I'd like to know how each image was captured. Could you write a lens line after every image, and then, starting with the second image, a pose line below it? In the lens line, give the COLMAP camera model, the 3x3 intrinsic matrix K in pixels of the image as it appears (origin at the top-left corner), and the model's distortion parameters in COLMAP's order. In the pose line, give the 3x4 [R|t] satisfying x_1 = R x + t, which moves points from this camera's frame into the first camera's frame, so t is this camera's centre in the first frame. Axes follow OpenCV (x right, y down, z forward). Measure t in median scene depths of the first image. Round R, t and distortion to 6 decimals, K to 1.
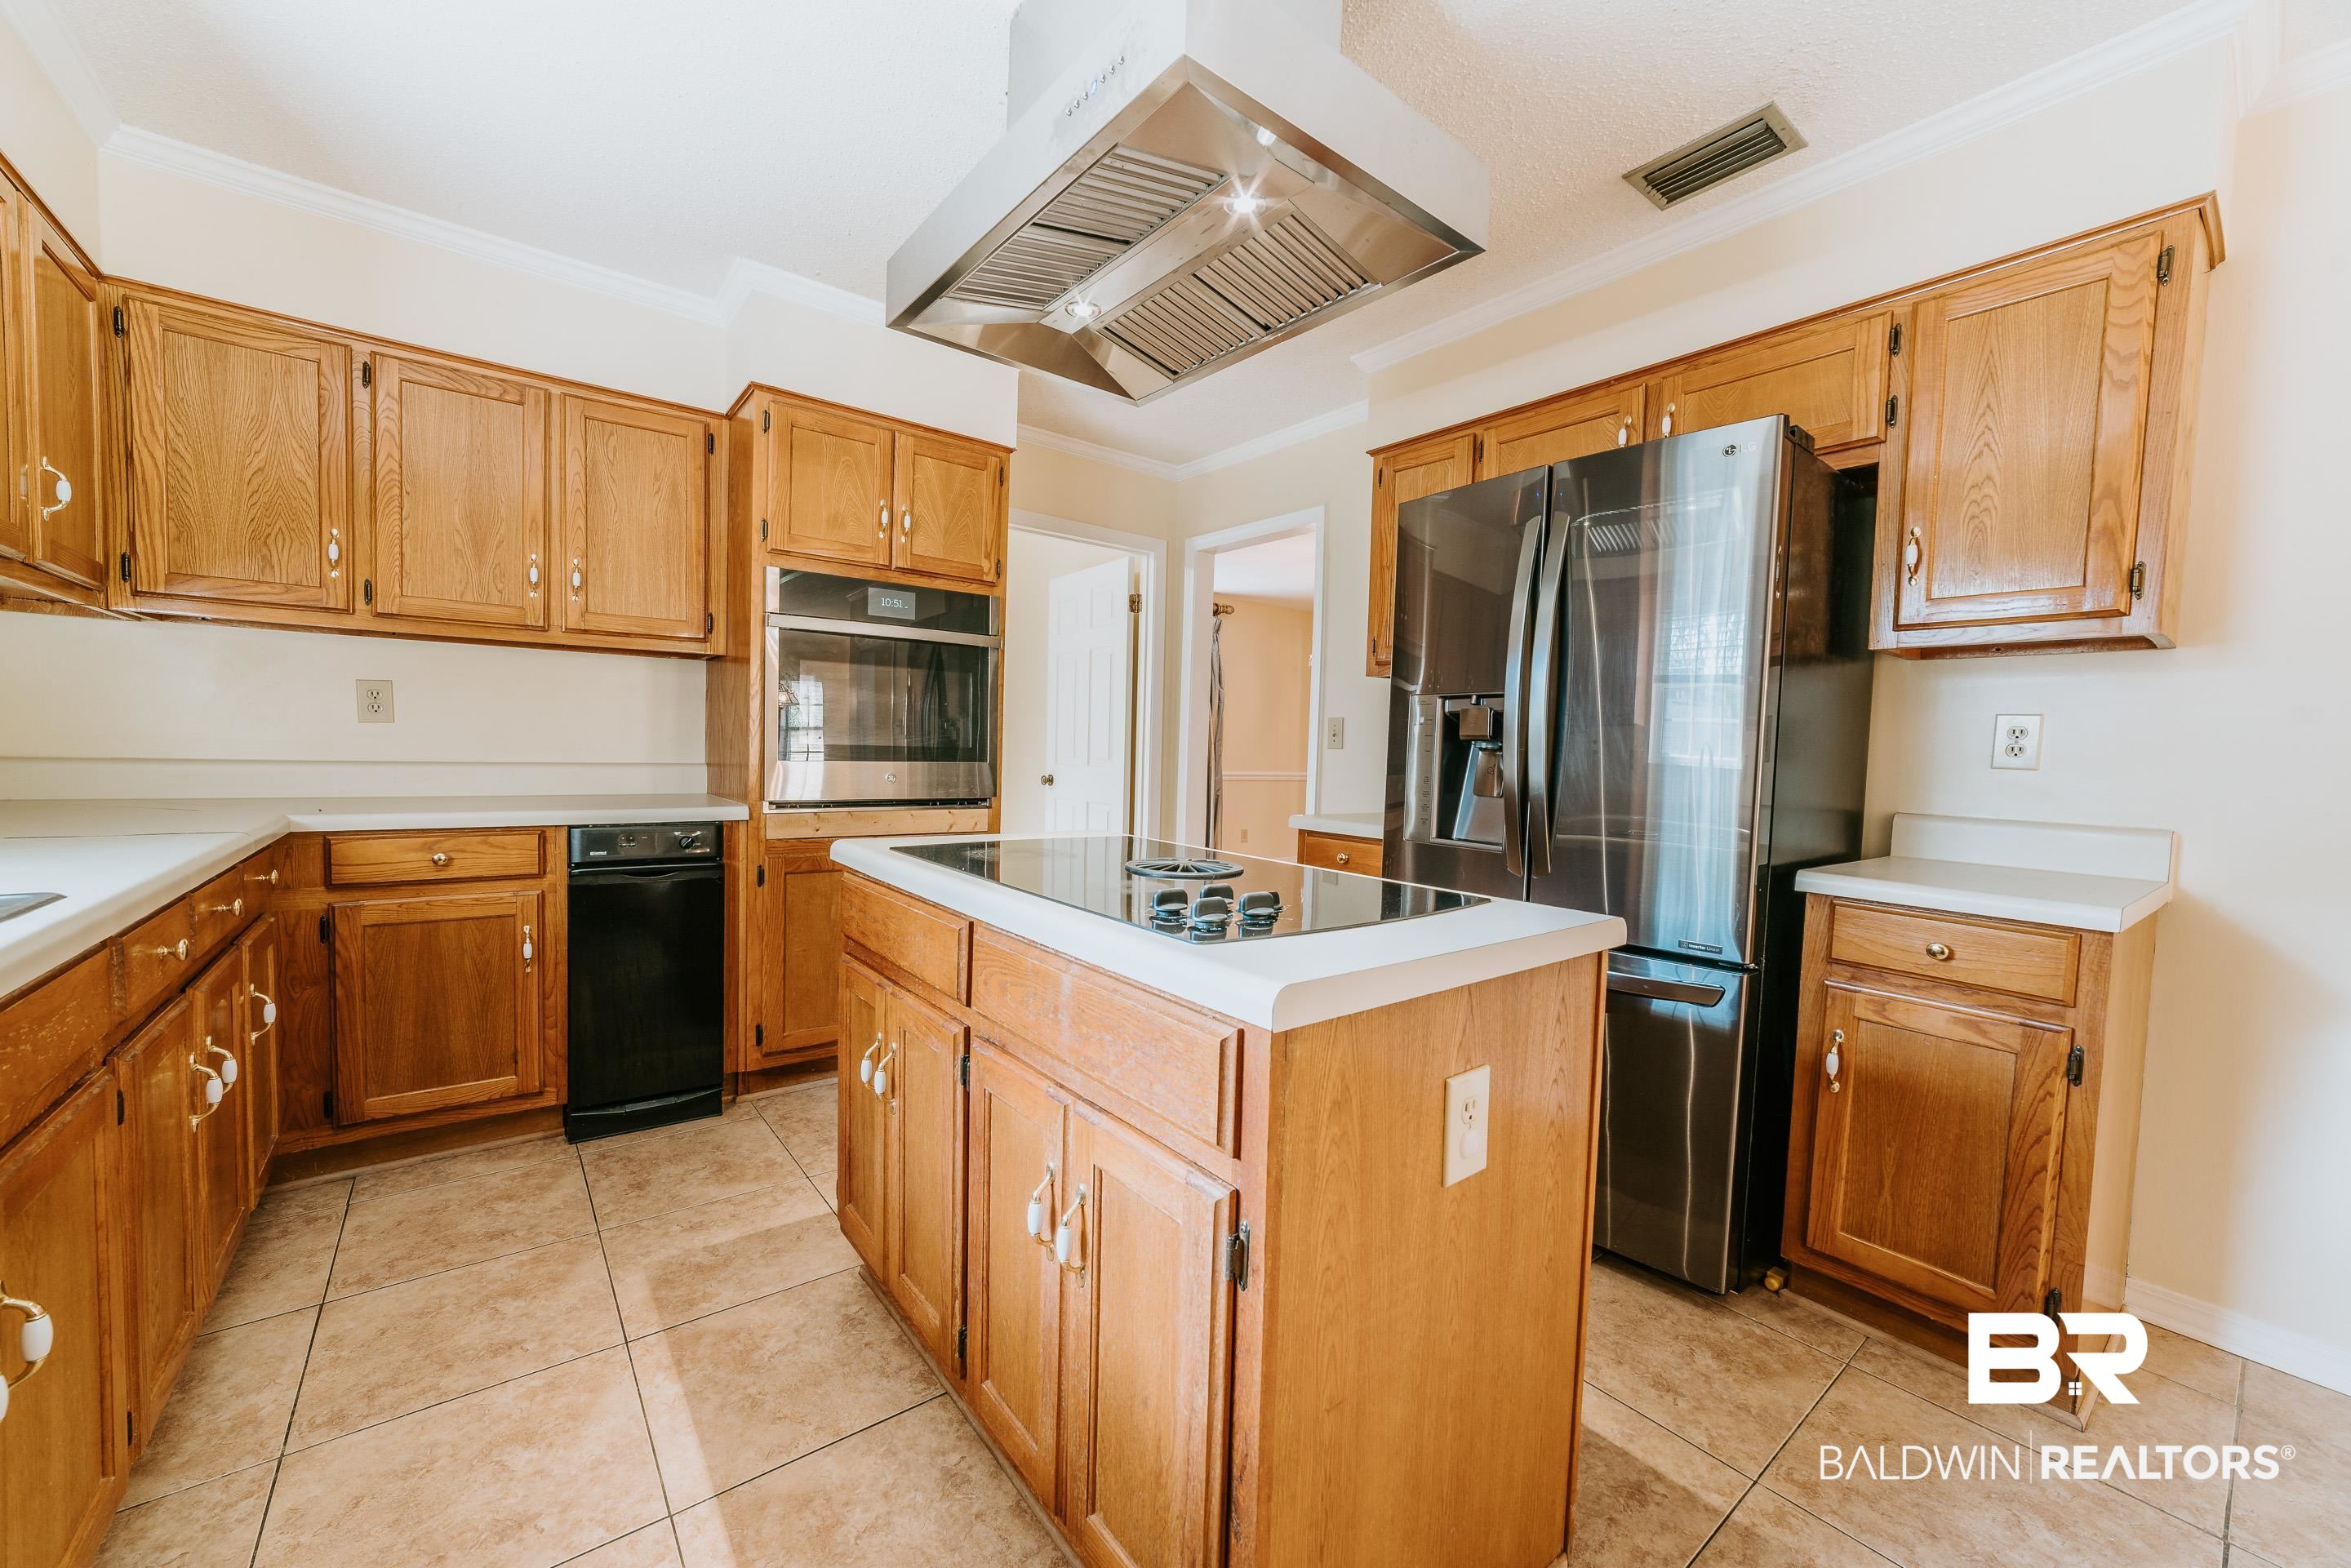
lens RADIAL K [[925.9, 0, 1160.6], [0, 925.9, 786.4], [0, 0, 1]] dist [-0.010250, 0.000574]
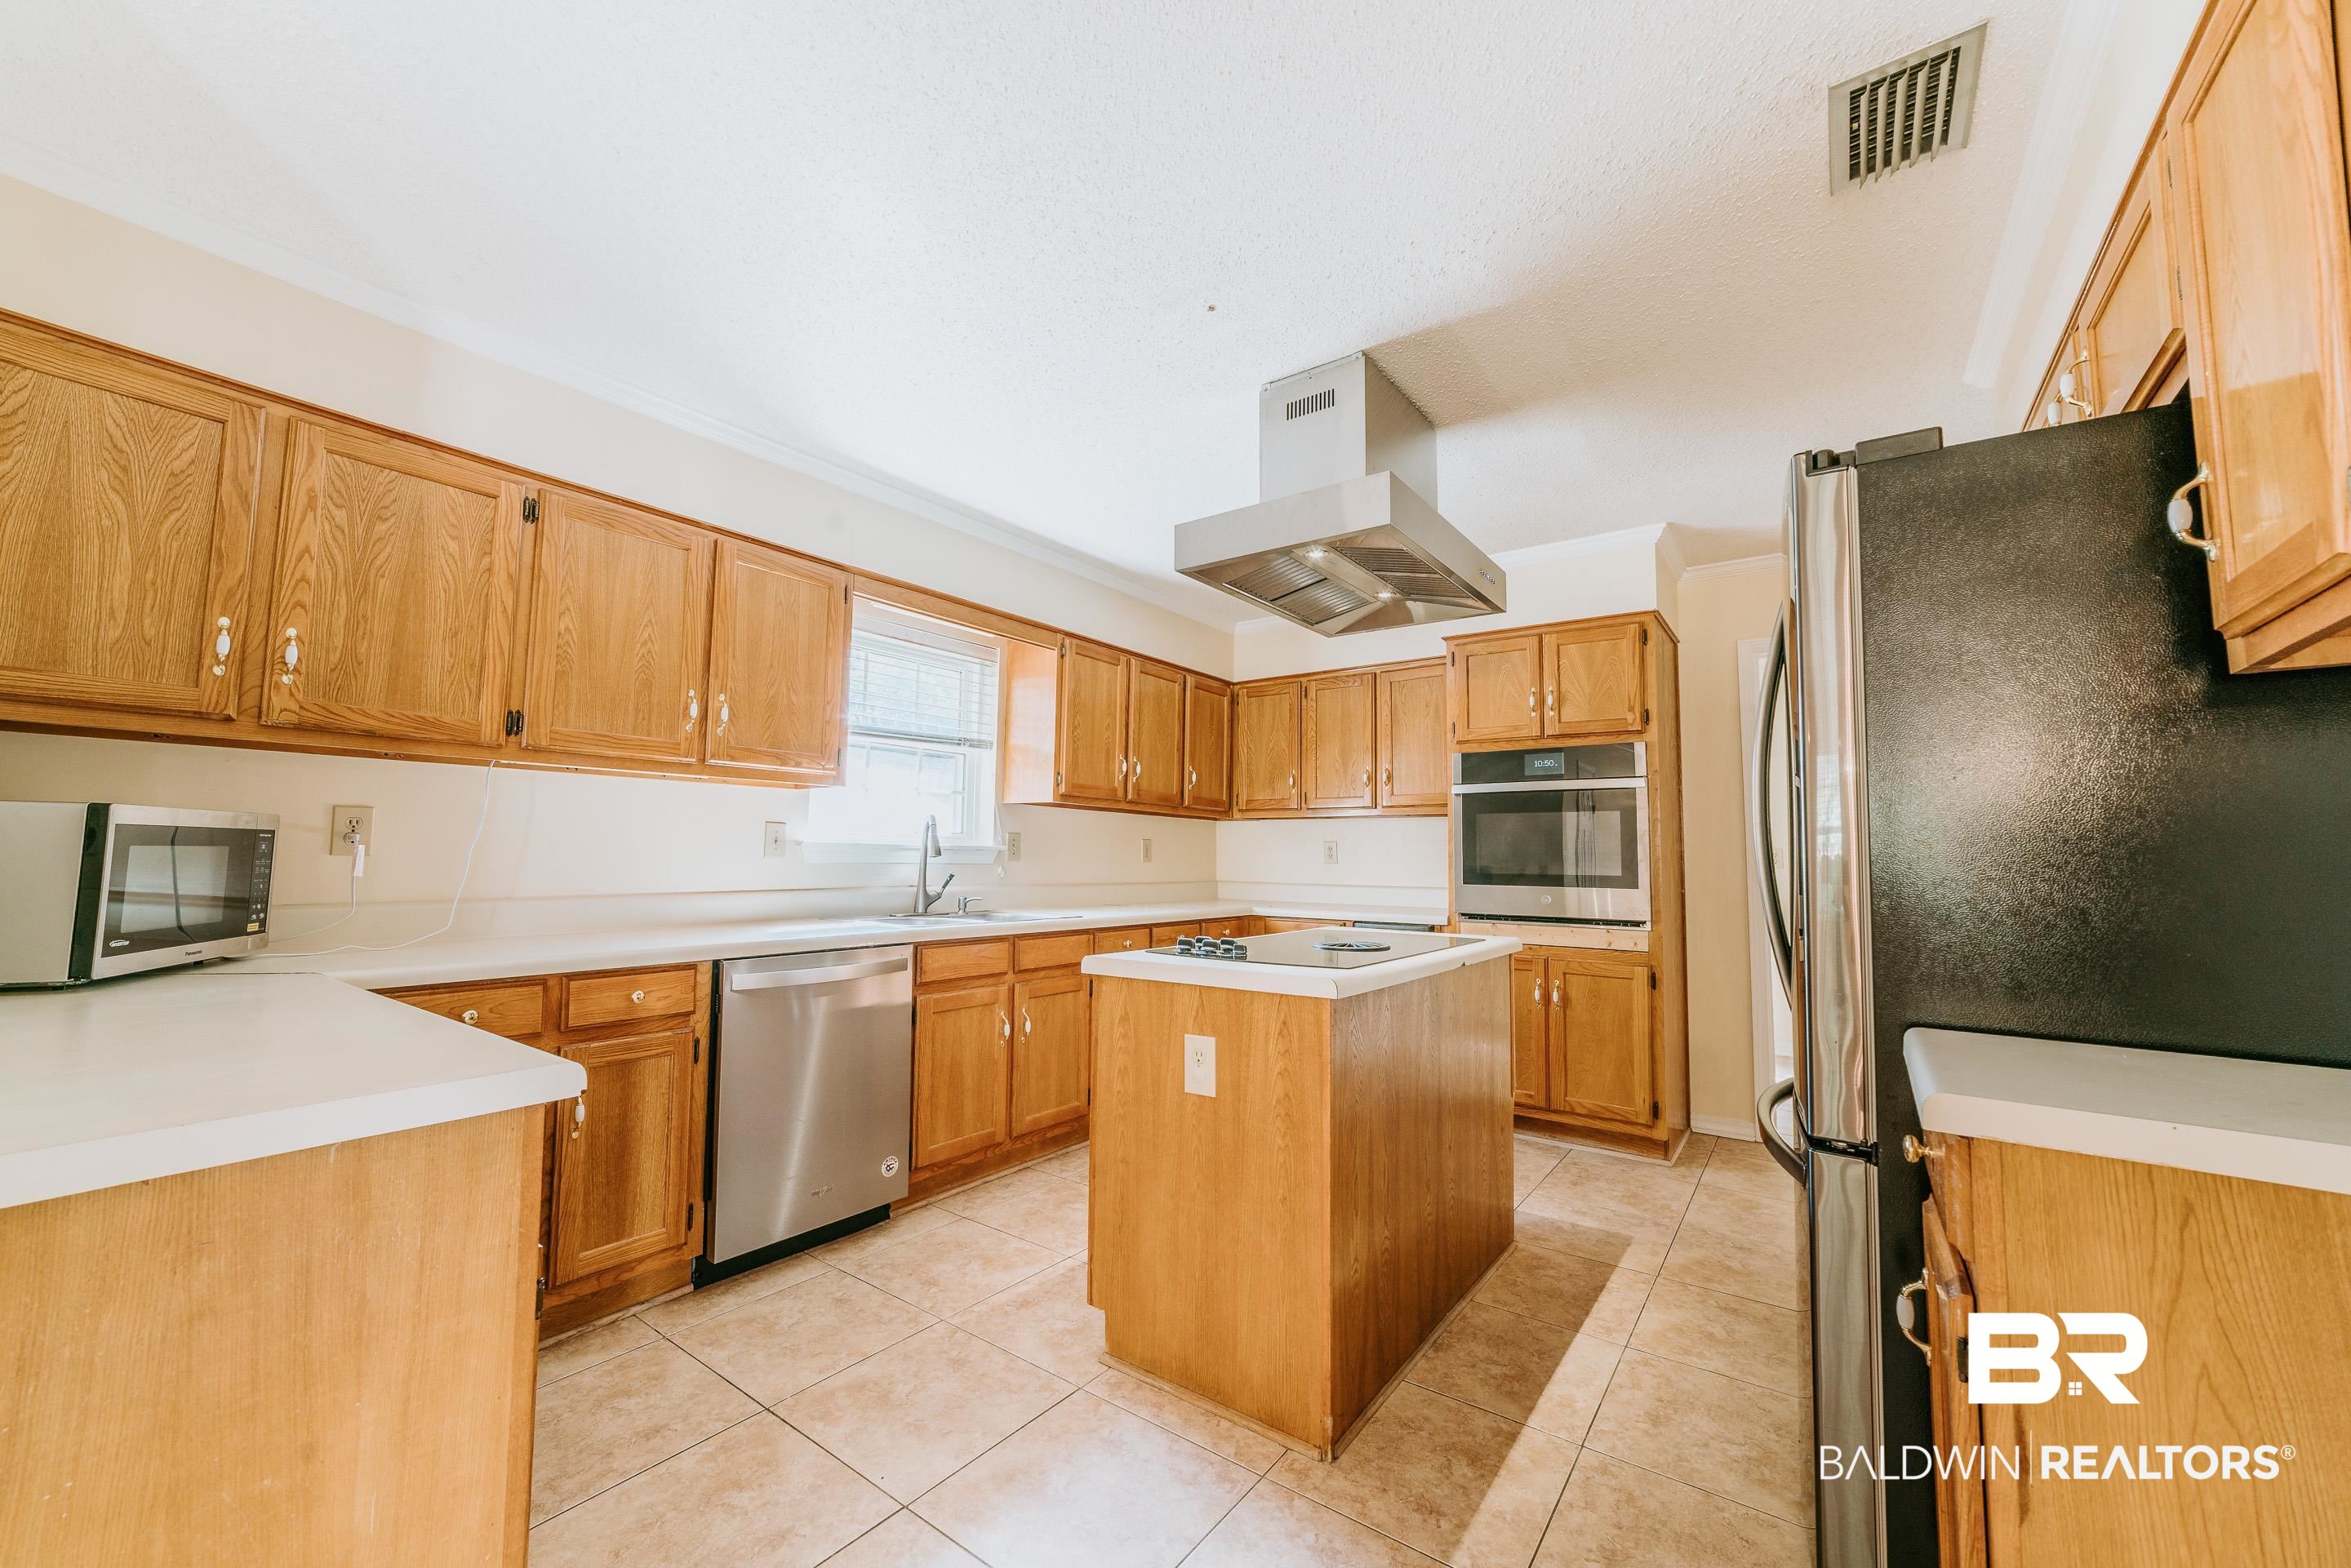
lens RADIAL K [[925.9, 0, 1160.6], [0, 925.9, 786.4], [0, 0, 1]] dist [-0.010250, 0.000574]
pose [[0.234616, -0.094843, -0.967450, 0.898777], [-0.051027, 0.992655, -0.109689, 0.006214], [0.970748, 0.075100, 0.228054, 0.187008]]
